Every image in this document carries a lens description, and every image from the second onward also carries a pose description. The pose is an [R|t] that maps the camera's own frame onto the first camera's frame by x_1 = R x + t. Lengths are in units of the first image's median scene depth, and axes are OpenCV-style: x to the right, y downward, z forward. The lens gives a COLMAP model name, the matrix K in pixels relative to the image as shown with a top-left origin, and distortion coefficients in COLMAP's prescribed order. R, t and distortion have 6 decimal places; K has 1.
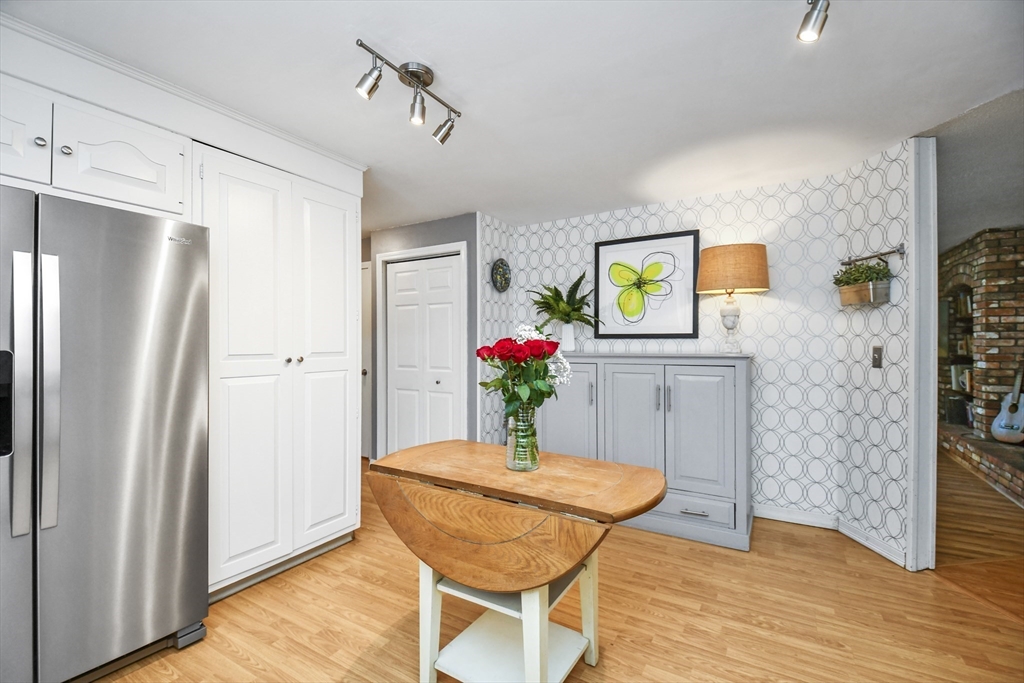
lens RADIAL K [[446.5, 0, 507.0], [0, 446.5, 345.7], [0, 0, 1]] dist [0.000338, -0.000123]
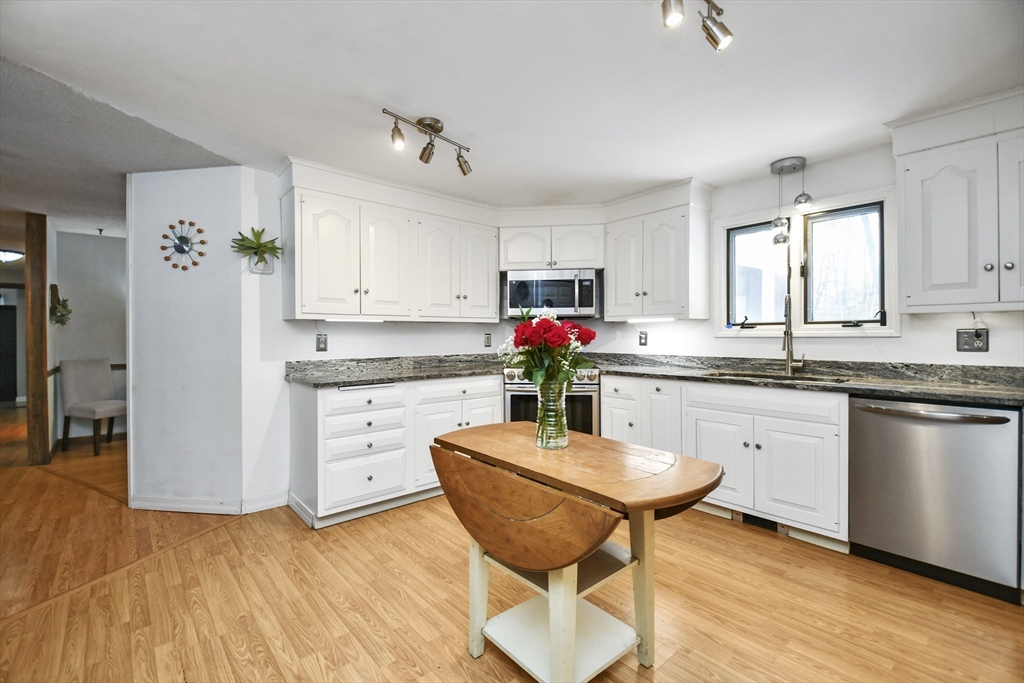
lens RADIAL K [[445.6, 0, 512.4], [0, 445.6, 329.4], [0, 0, 1]] dist [-0.000347, -0.000200]
pose [[-0.957345, 0.002256, 0.288937, -0.097316], [0.001474, 0.999995, -0.002926, -0.002536], [-0.288943, -0.002375, -0.957344, 1.045153]]
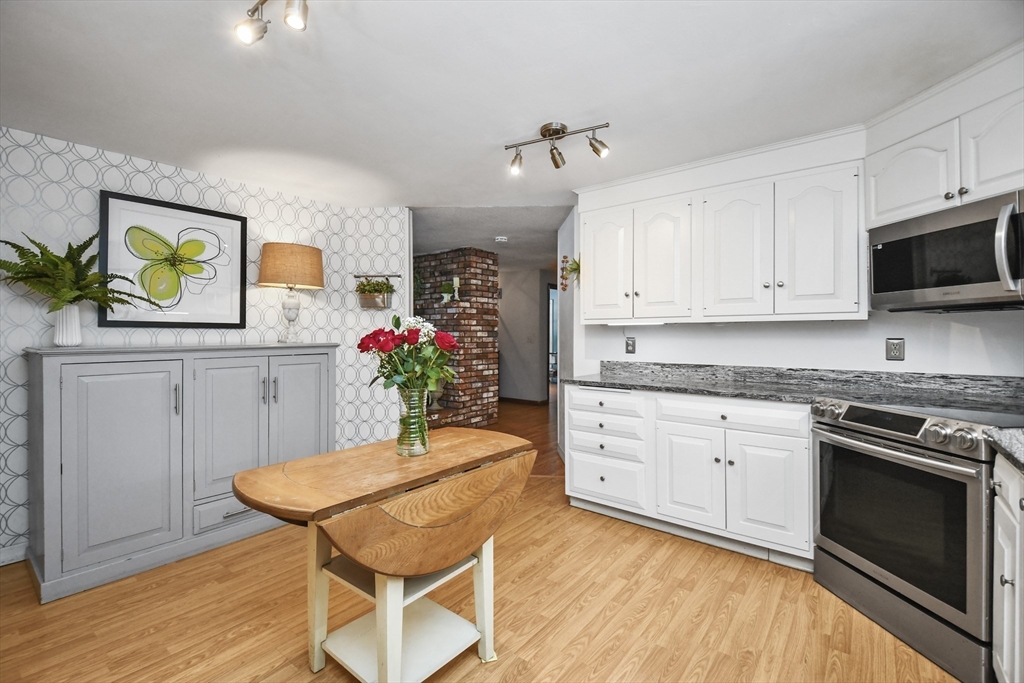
lens RADIAL K [[445.6, 0, 512.4], [0, 445.6, 329.4], [0, 0, 1]] dist [-0.000347, -0.000200]
pose [[0.118307, 0.013676, 0.992883, -0.502103], [0.002701, 0.999897, -0.014094, 0.000085], [-0.992973, 0.004349, 0.118258, 0.331985]]
